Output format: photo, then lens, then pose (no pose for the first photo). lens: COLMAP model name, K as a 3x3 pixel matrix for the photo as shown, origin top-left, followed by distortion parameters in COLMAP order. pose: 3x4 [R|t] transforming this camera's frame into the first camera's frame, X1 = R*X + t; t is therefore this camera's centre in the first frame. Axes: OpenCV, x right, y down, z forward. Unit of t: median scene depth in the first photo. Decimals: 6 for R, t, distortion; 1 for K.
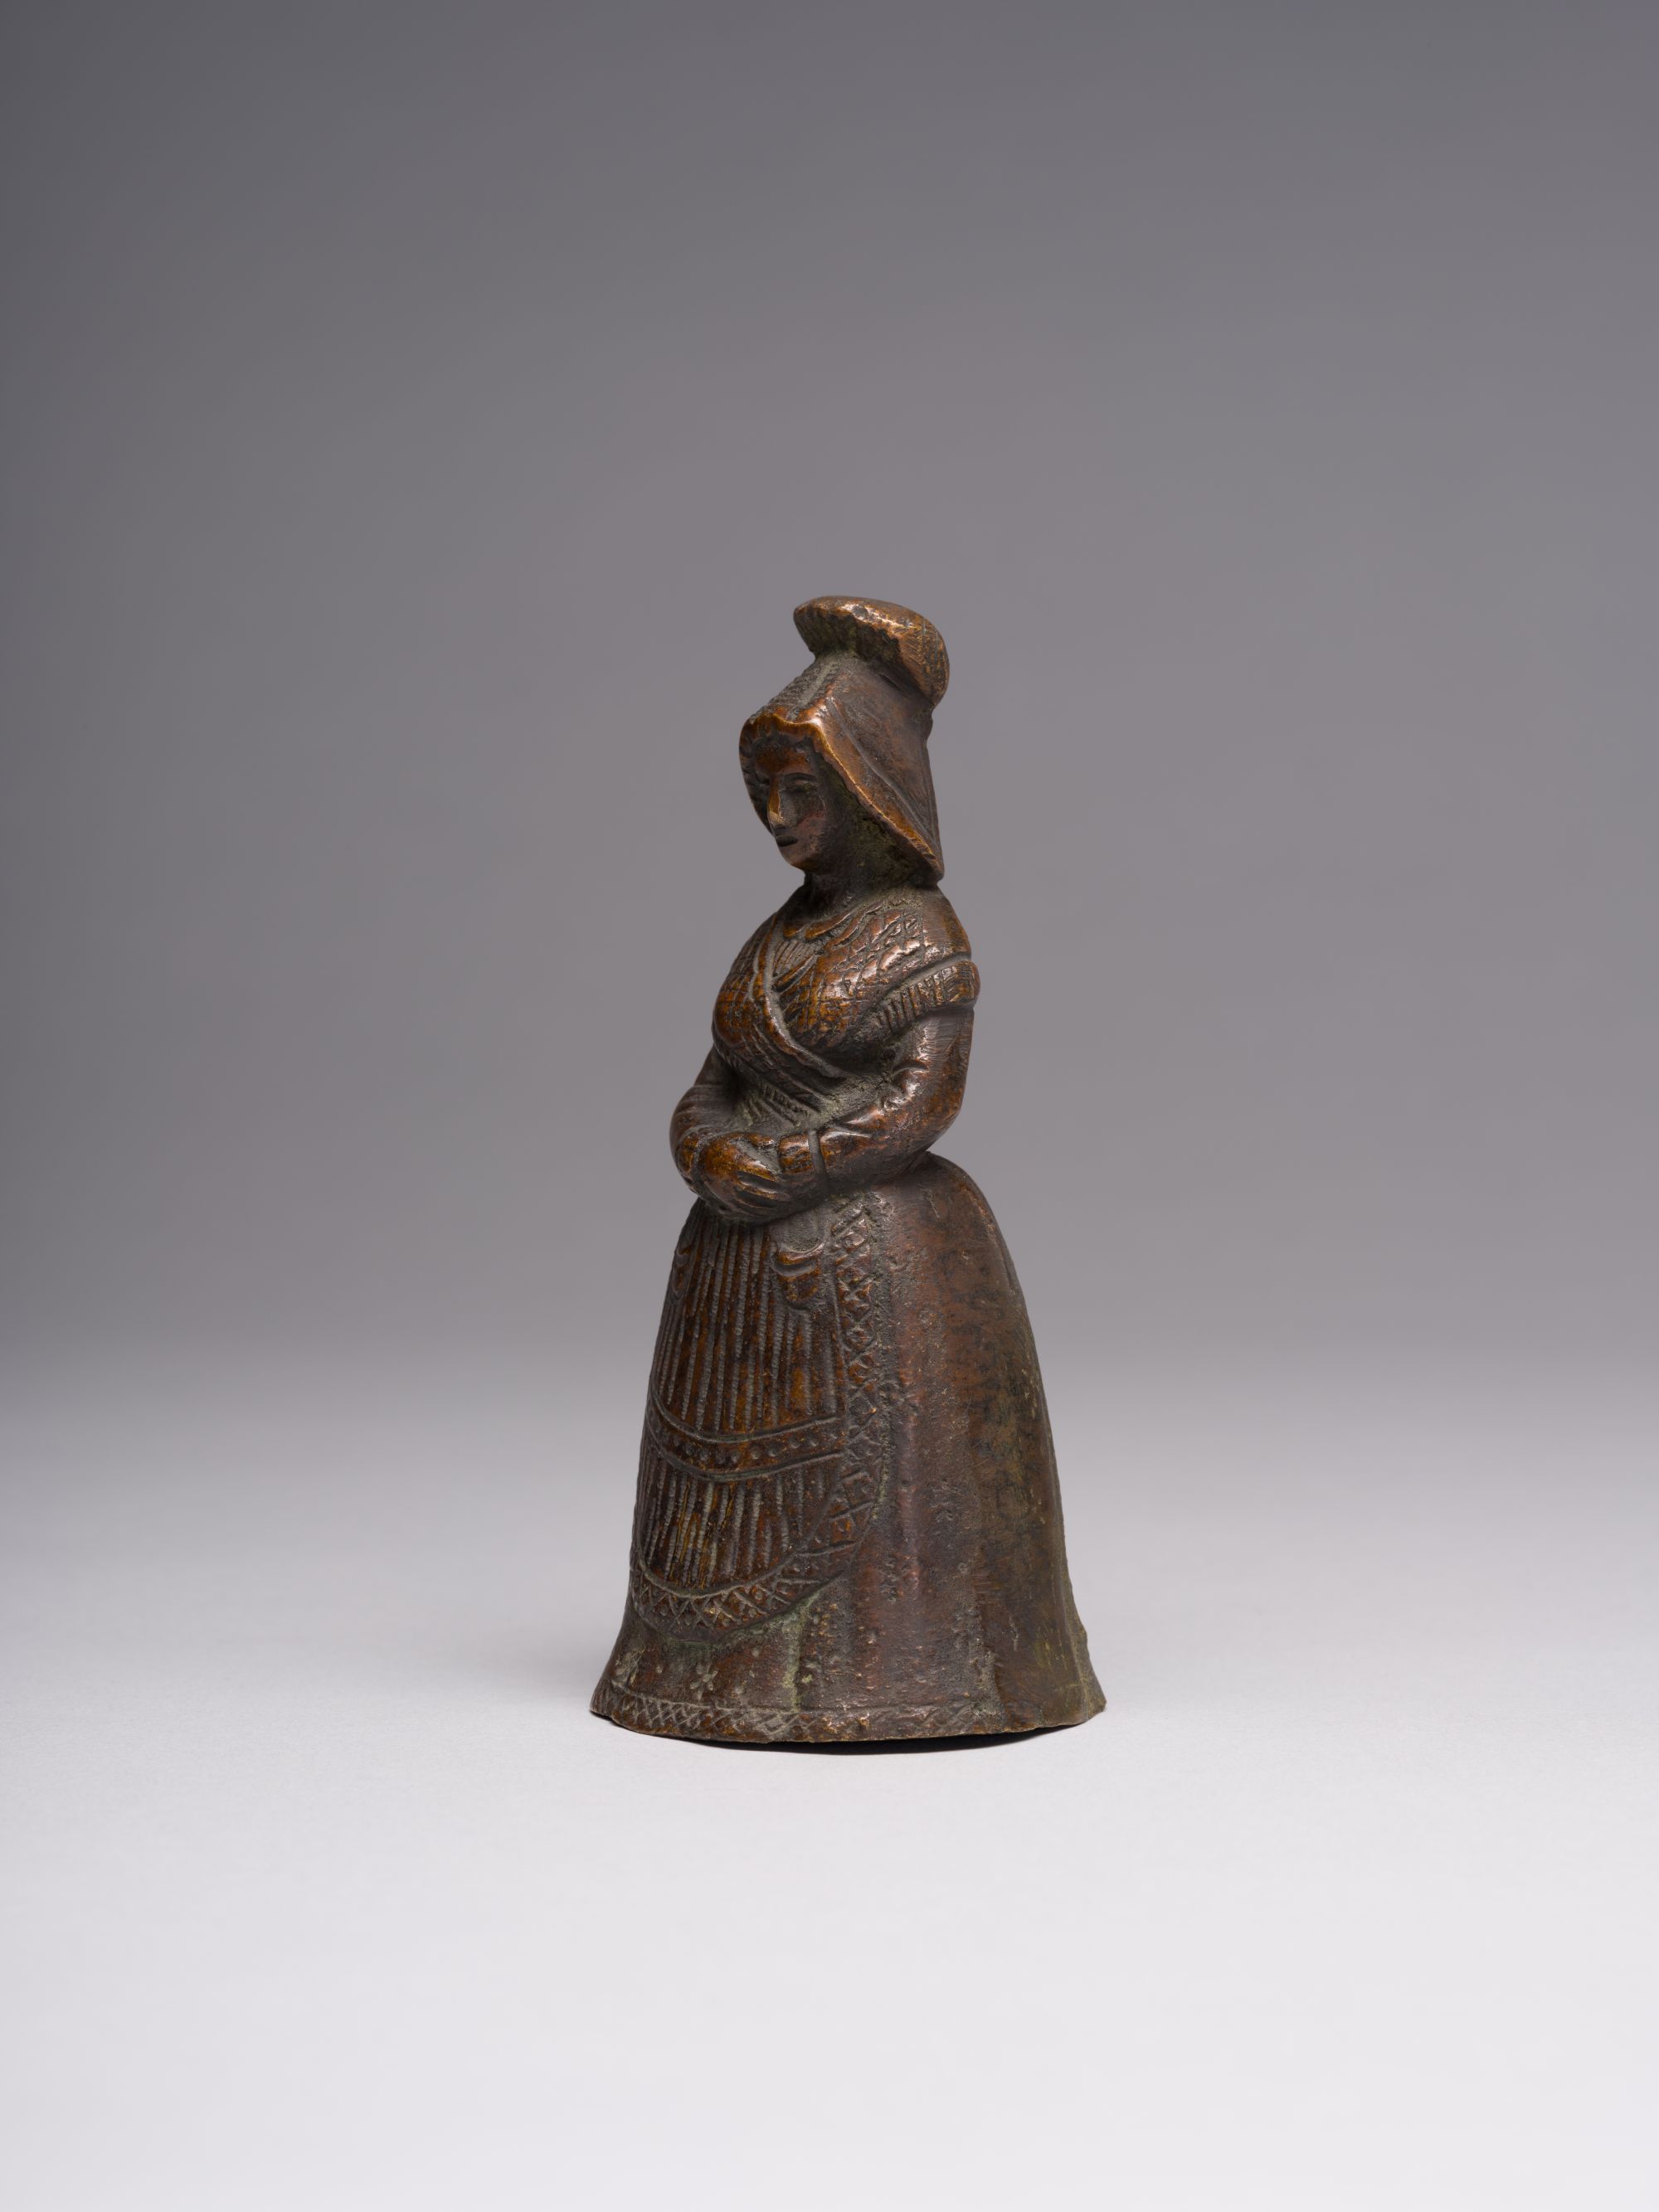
lens RADIAL K [[6697.1, 0, 829.5], [0, 6697.1, 1106.0], [0, 0, 1]] dist [0.275763, 0.709523]
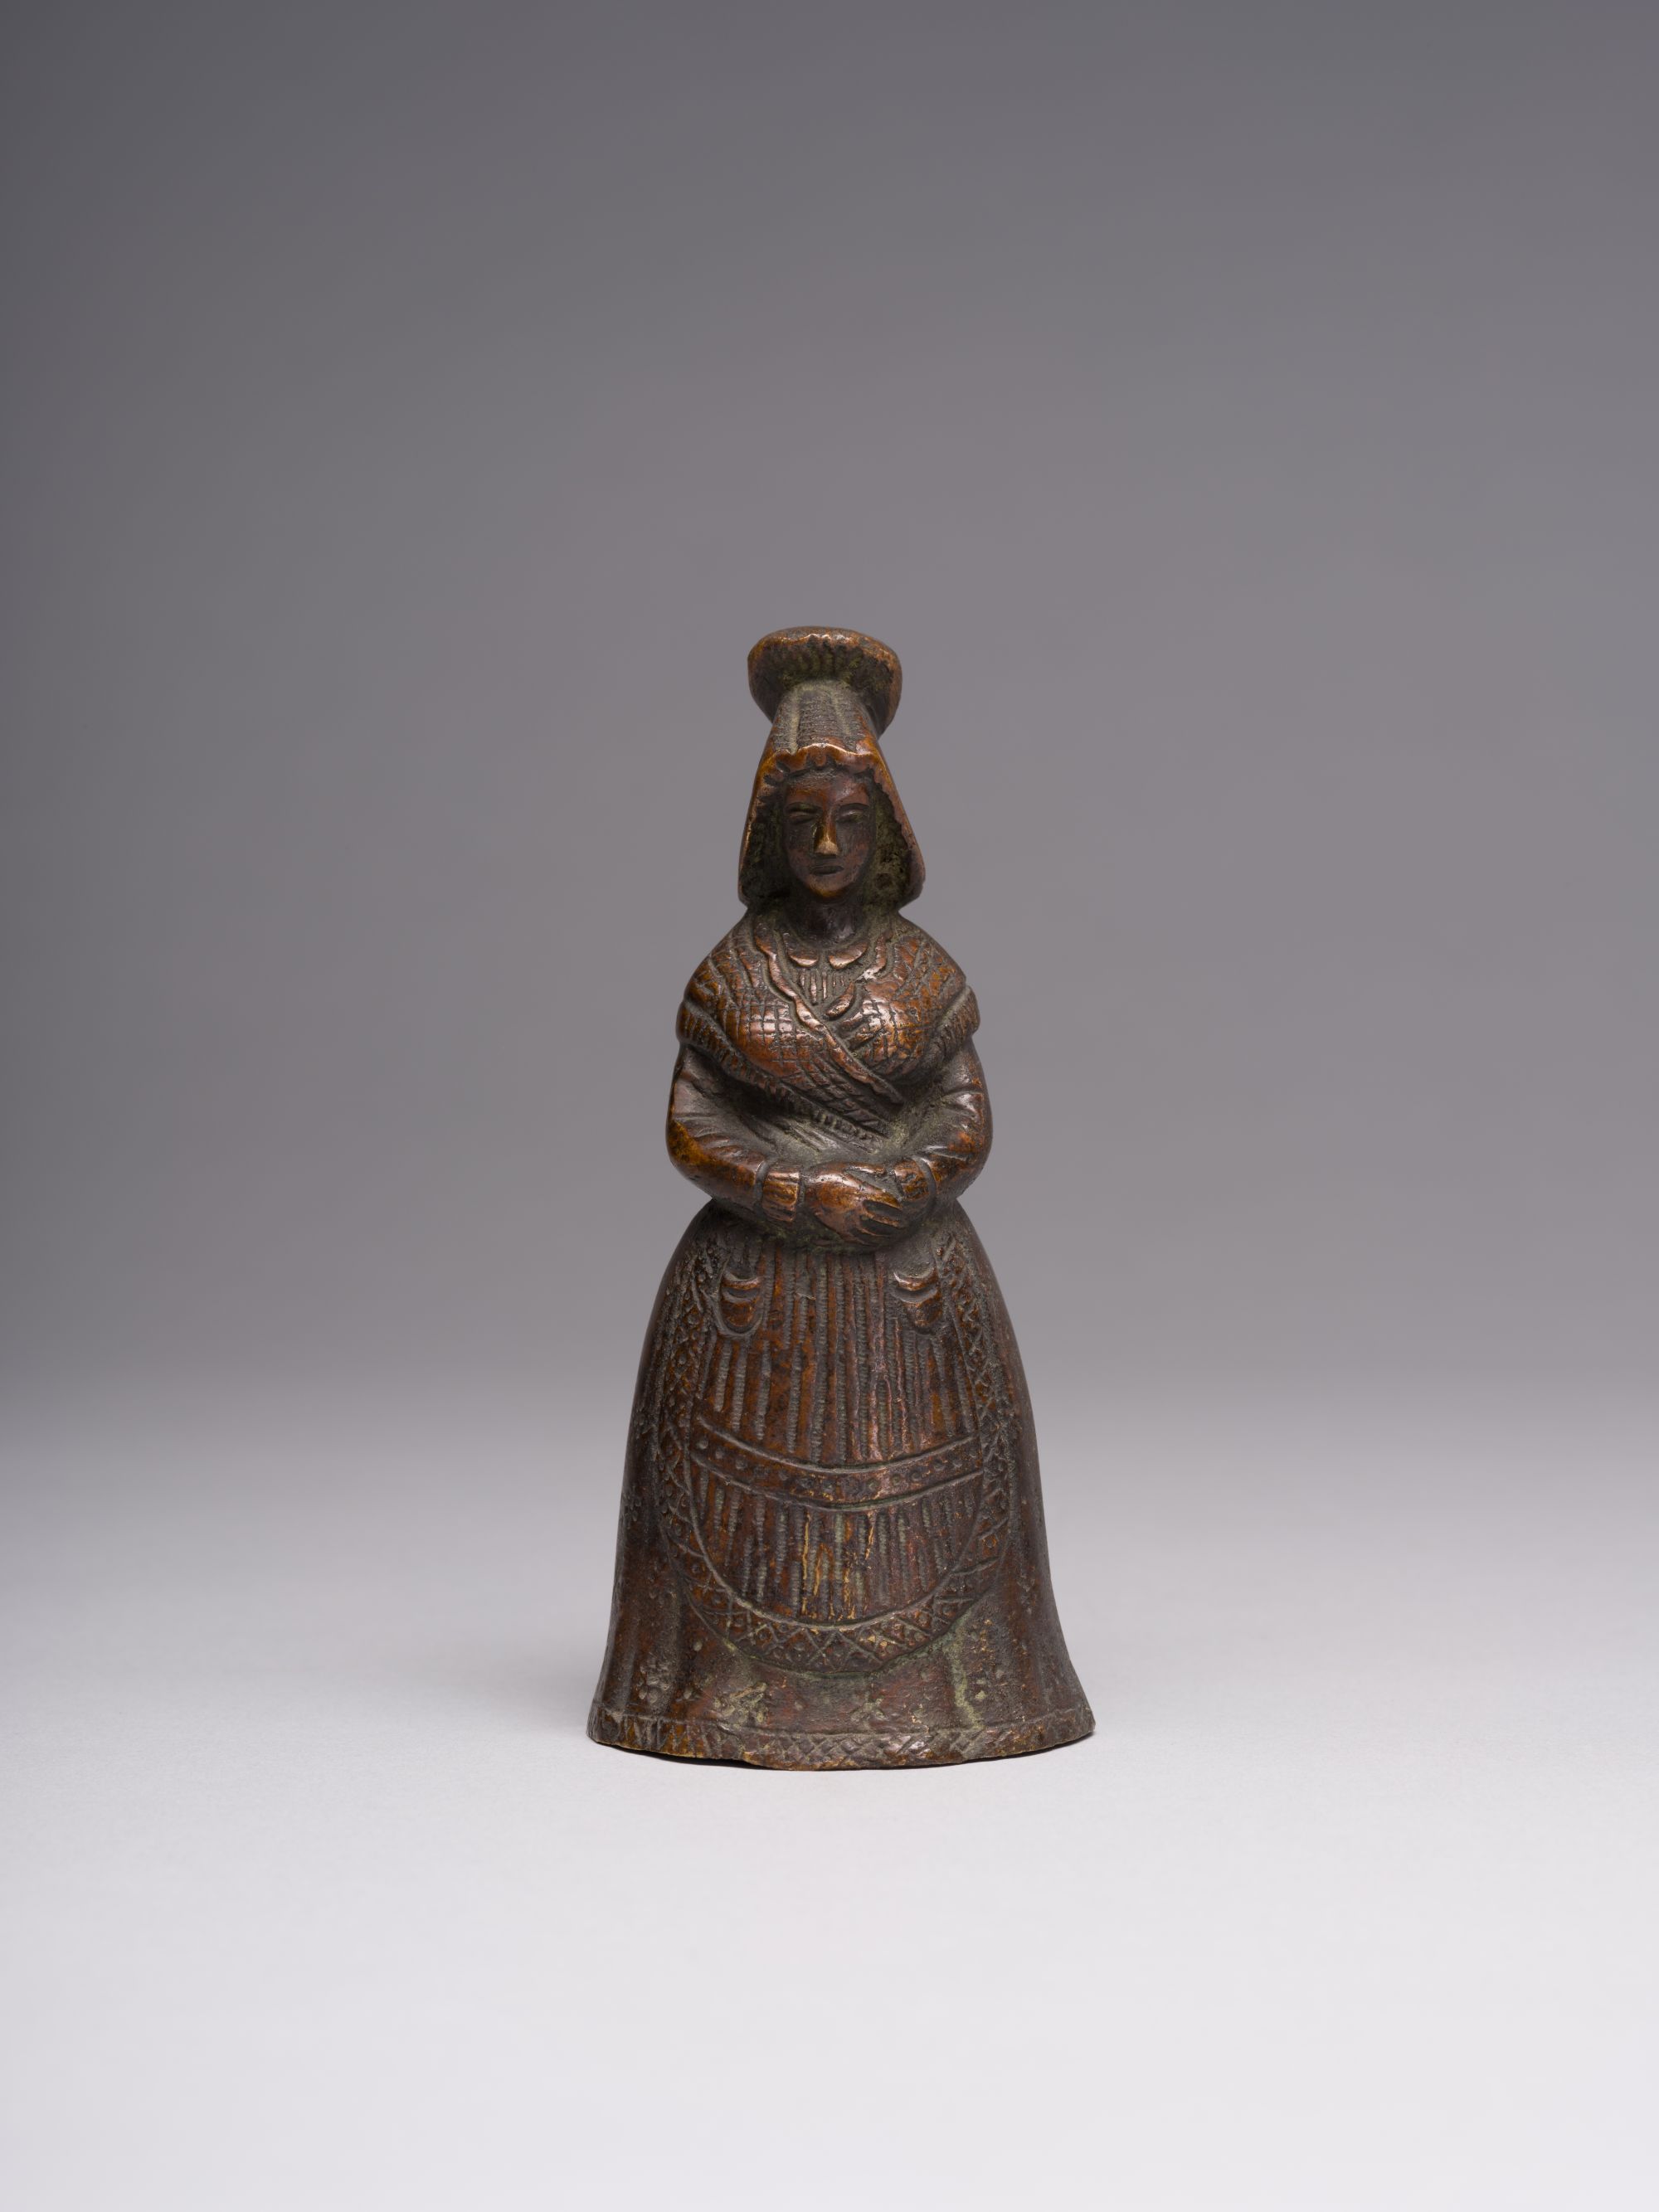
lens RADIAL K [[6697.1, 0, 829.5], [0, 6697.1, 1106.0], [0, 0, 1]] dist [0.275763, 0.709523]
pose [[0.668910, -0.041573, 0.742180, -0.763163], [0.035992, 0.999075, 0.023523, -0.028305], [-0.742471, 0.010978, 0.669788, 0.332261]]
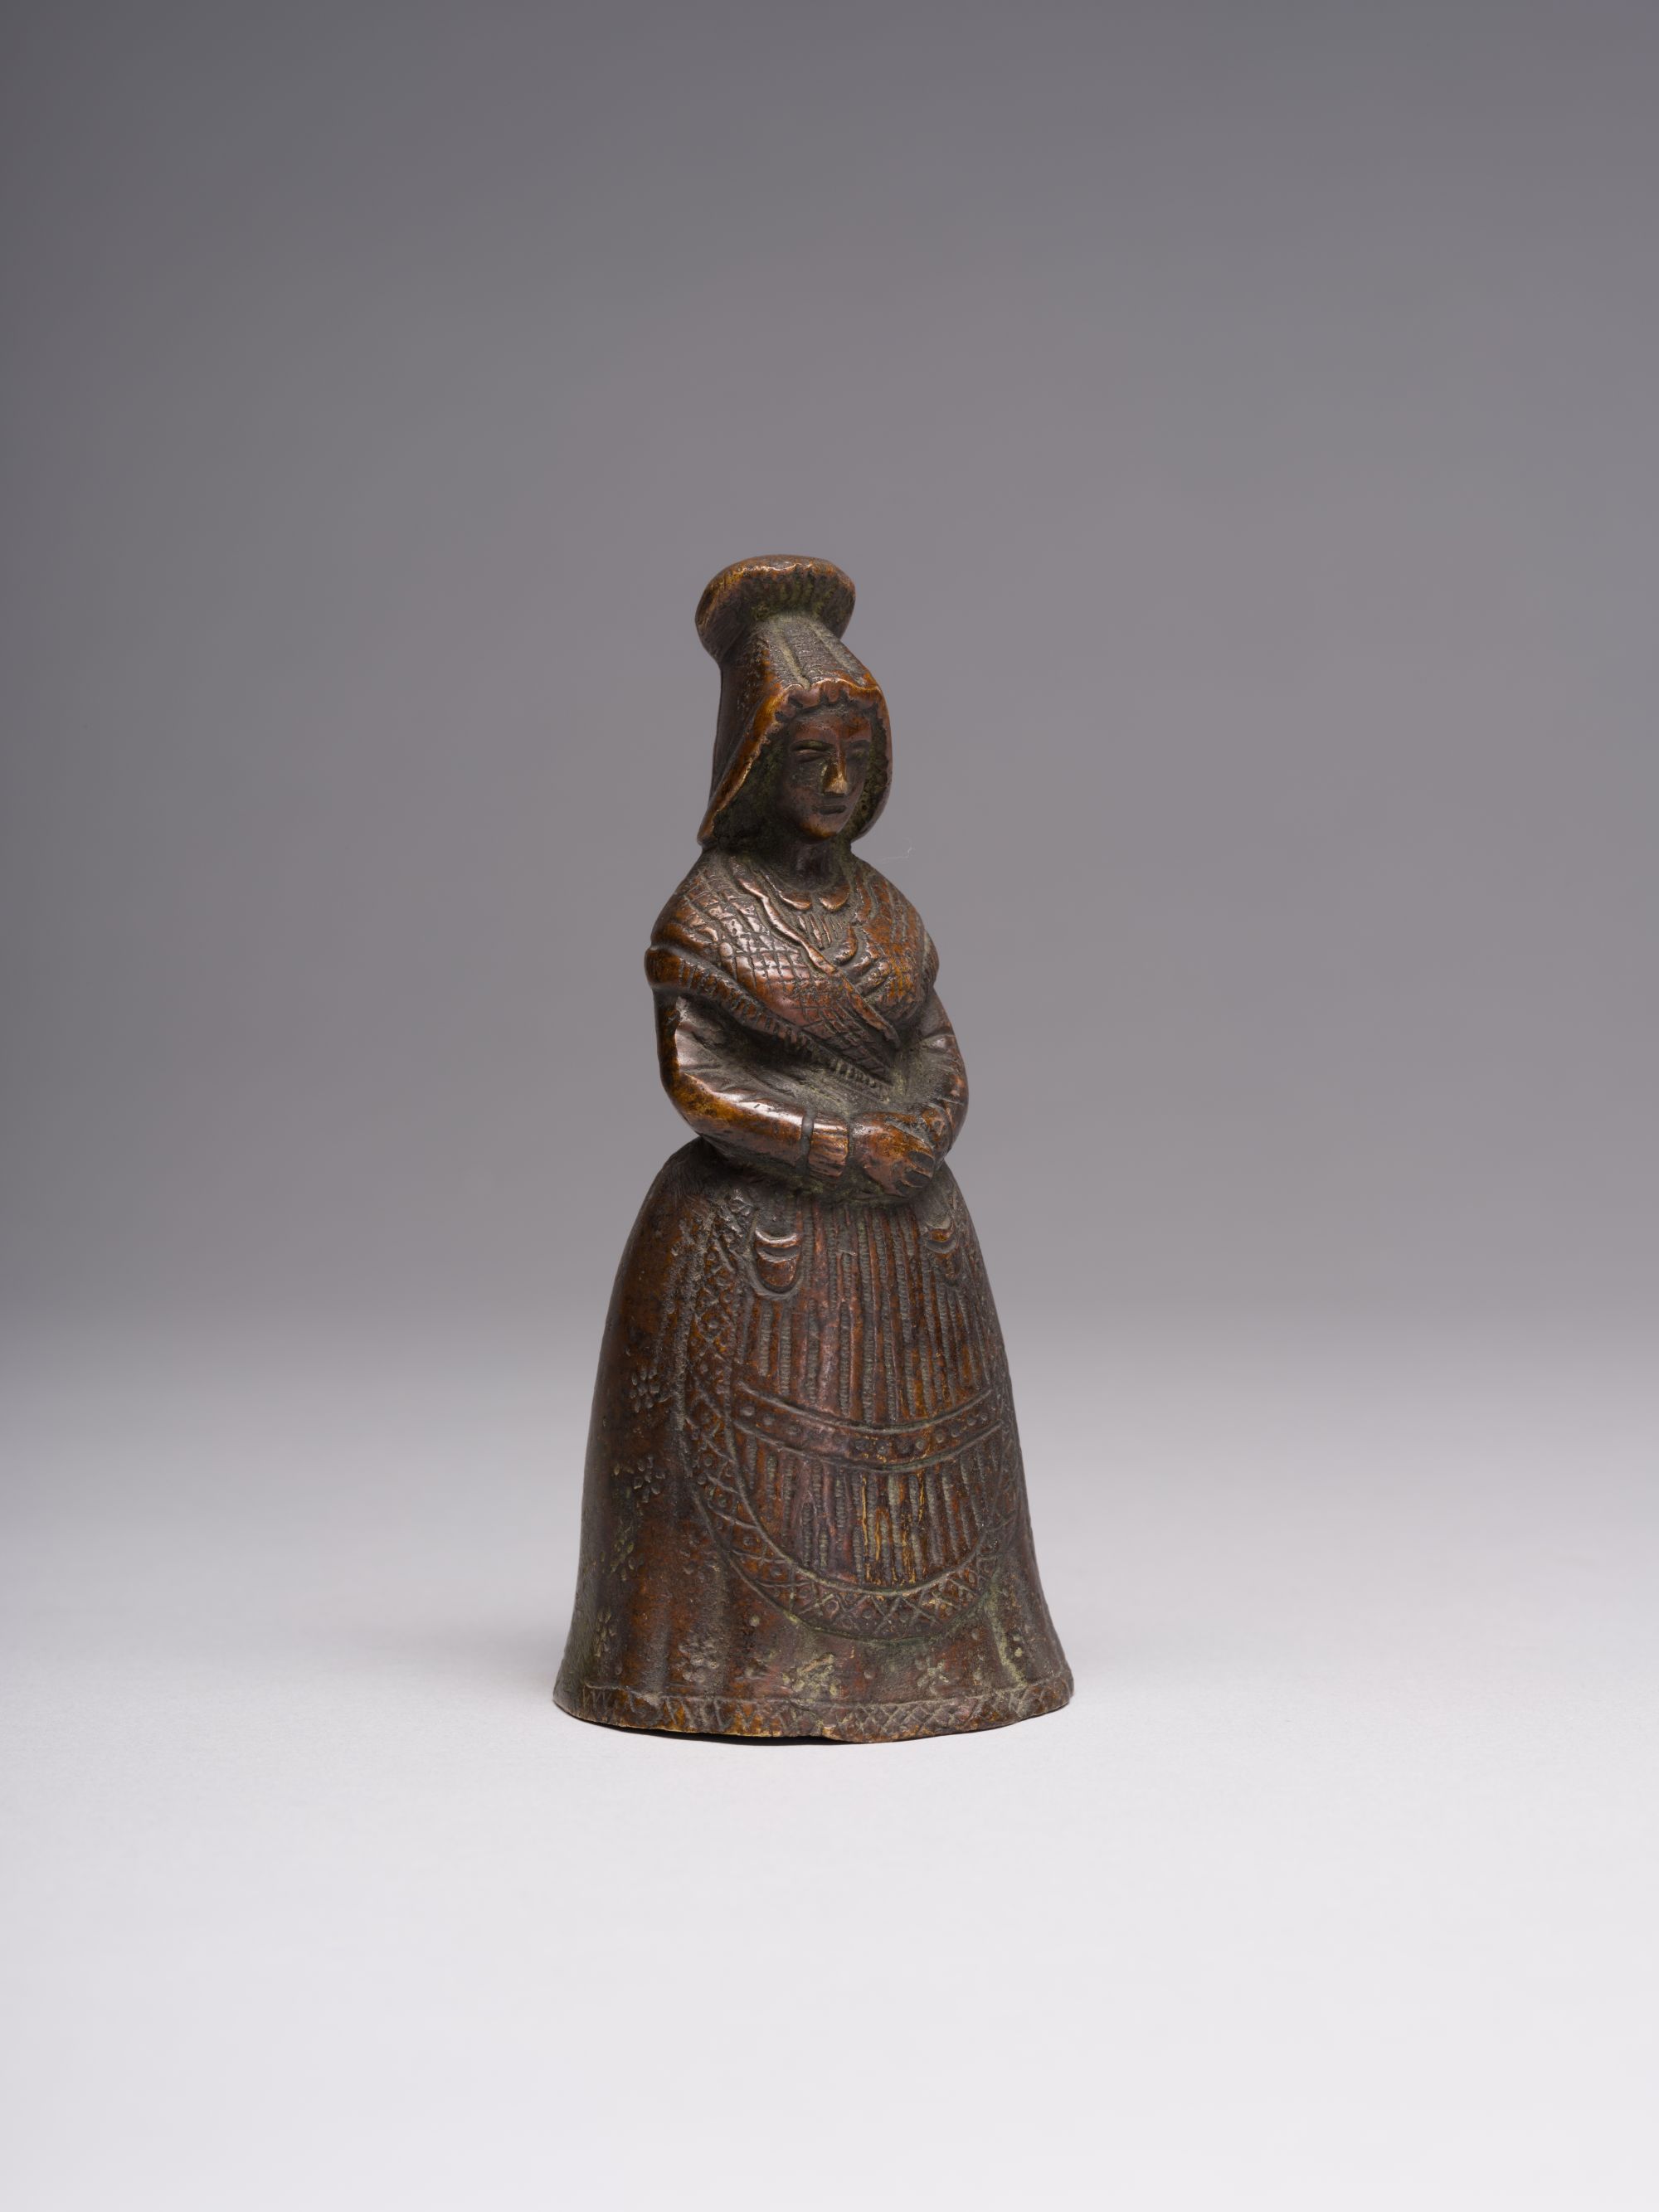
lens RADIAL K [[6697.1, 0, 829.5], [0, 6697.1, 1106.0], [0, 0, 1]] dist [0.275763, 0.709523]
pose [[0.268134, -0.075798, 0.960395, -0.952444], [0.043348, 0.996840, 0.066572, -0.062253], [-0.962406, 0.023781, 0.270572, 0.749569]]
